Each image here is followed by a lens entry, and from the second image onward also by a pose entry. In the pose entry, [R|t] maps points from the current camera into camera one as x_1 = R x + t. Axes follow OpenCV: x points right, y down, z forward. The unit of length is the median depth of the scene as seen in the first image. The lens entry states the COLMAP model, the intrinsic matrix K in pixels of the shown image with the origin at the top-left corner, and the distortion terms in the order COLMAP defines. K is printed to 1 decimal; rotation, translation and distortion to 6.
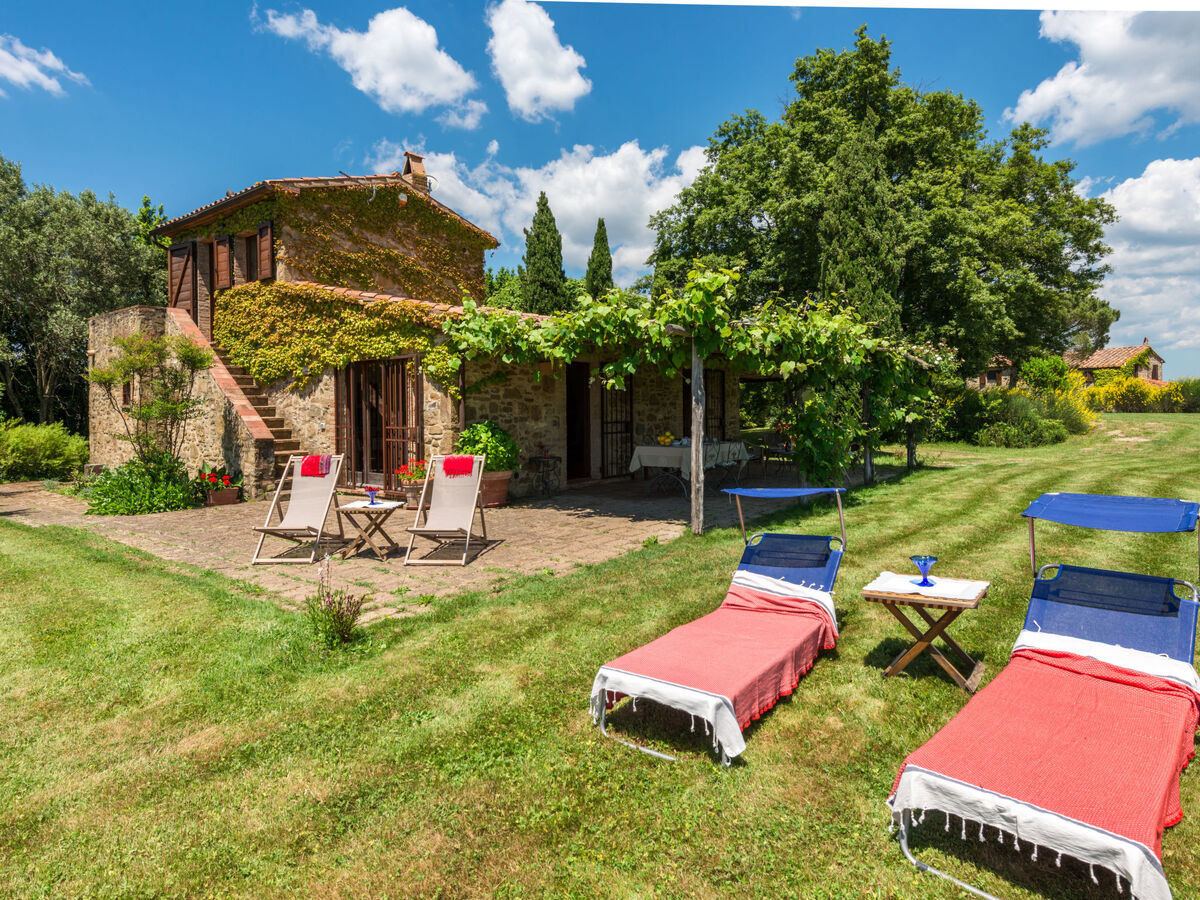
lens RADIAL K [[1115.8, 0, 588.1], [0, 1115.8, 433.4], [0, 0, 1]] dist [0.047175, -0.047640]
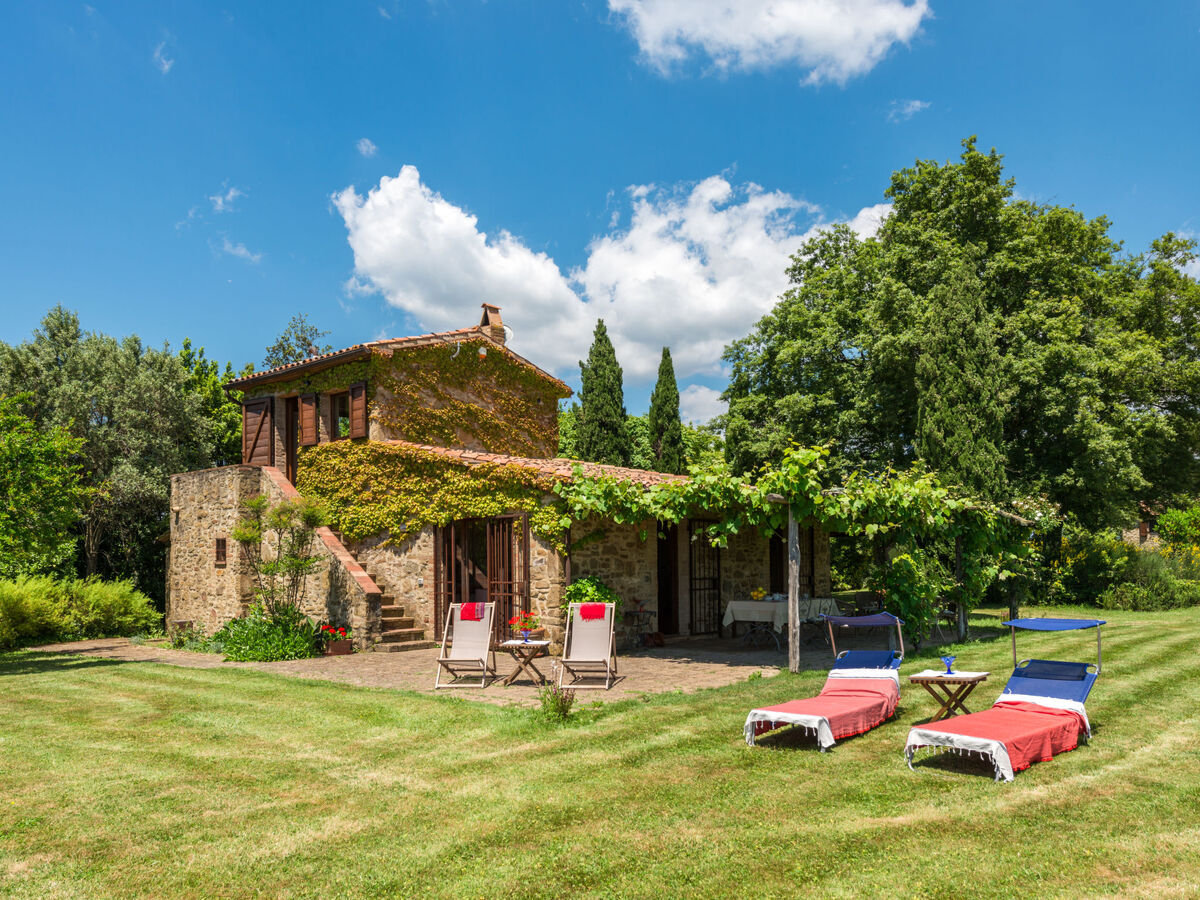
lens RADIAL K [[1692.3, 0, 477.2], [0, 1692.3, 539.4], [0, 0, 1]] dist [0.067219, 0.000000]
pose [[0.997580, -0.000001, -0.069522, -0.075023], [-0.002730, 0.999228, -0.039191, 0.015356], [0.069469, 0.039286, 0.996810, -0.546294]]
